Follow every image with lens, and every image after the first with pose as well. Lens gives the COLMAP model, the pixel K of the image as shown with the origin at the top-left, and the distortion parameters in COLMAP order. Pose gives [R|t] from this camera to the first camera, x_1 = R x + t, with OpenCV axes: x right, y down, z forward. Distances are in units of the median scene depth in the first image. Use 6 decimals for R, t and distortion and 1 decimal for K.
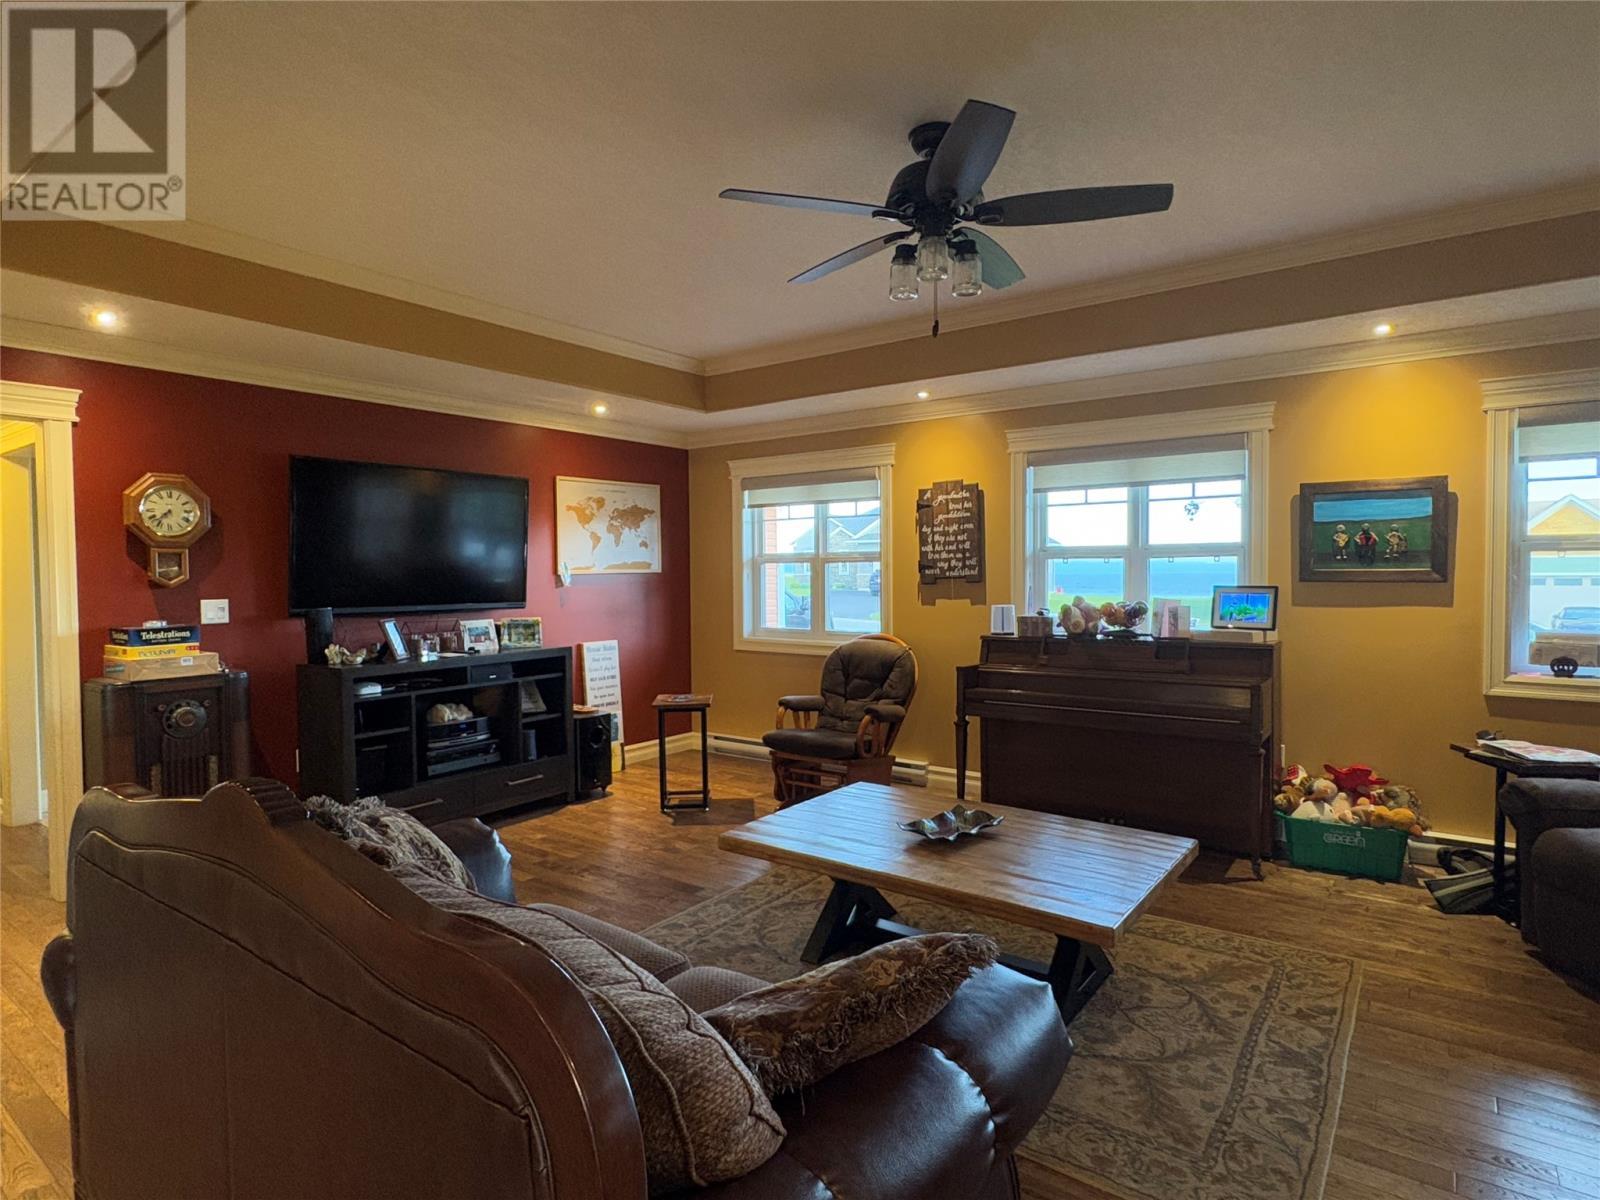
lens RADIAL K [[876.2, 0, 801.1], [0, 876.2, 594.7], [0, 0, 1]] dist [0.000500, 0.001420]
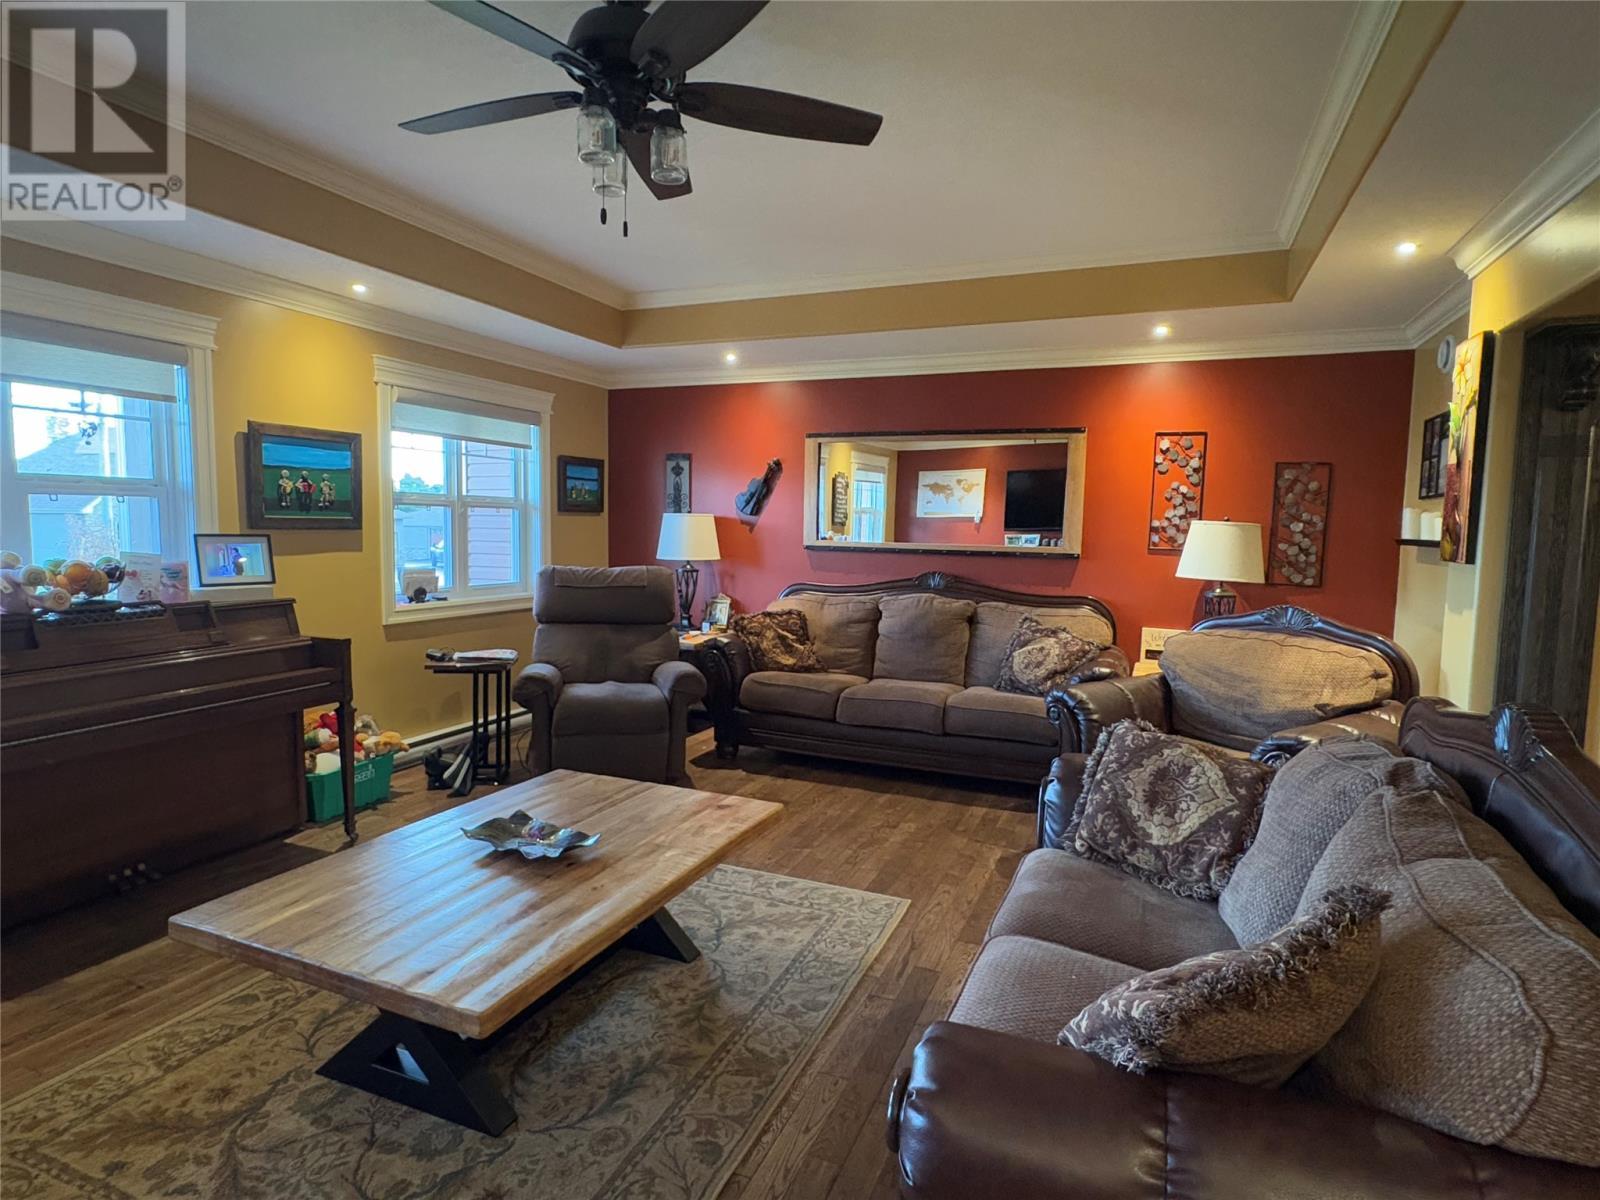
lens RADIAL K [[876.2, 0, 804.5], [0, 876.2, 596.8], [0, 0, 1]] dist [0.000500, 0.001420]
pose [[-0.238722, -0.076343, 0.968082, -0.398132], [0.006548, 0.996756, 0.080219, -0.012088], [-0.971066, 0.025489, -0.237448, 0.576345]]
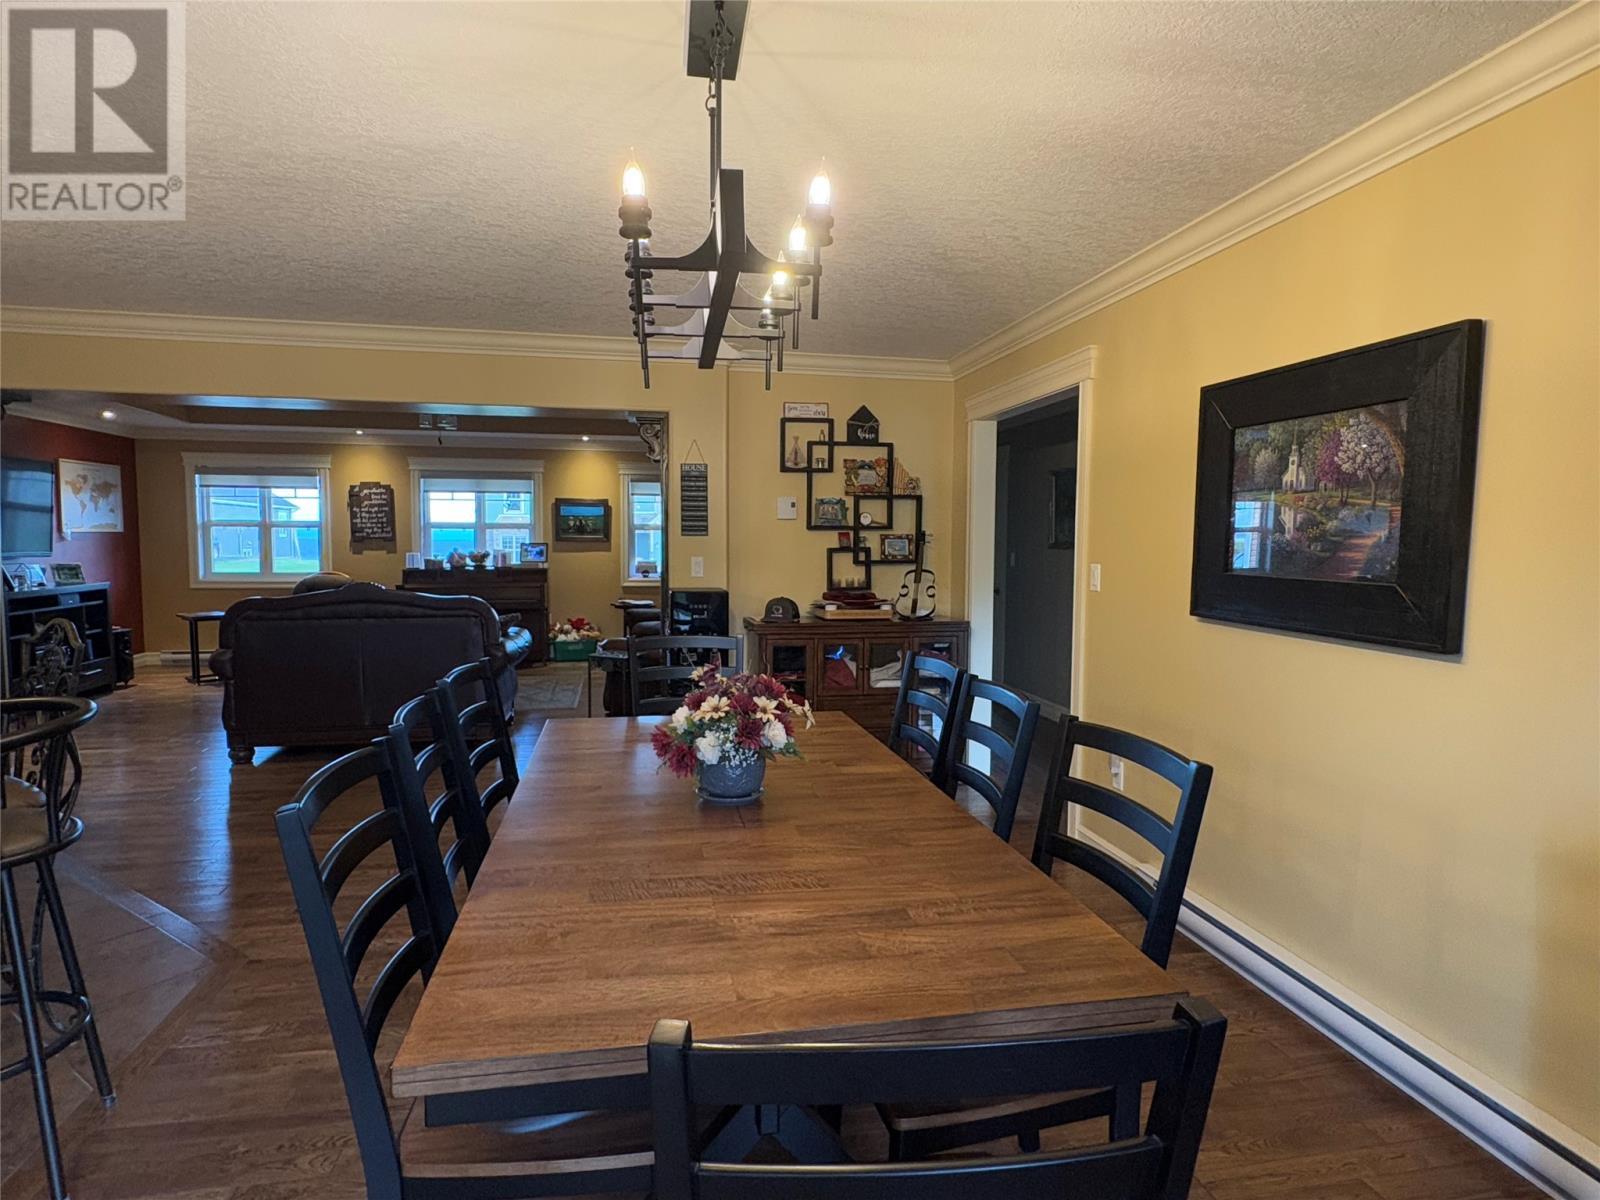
lens RADIAL K [[876.2, 0, 789.3], [0, 876.2, 594.6], [0, 0, 1]] dist [0.000500, 0.001420]
pose [[0.677322, -0.035002, 0.734853, -0.606976], [0.007241, 0.999136, 0.040917, 0.030057], [-0.735651, -0.022393, 0.676991, -0.861565]]
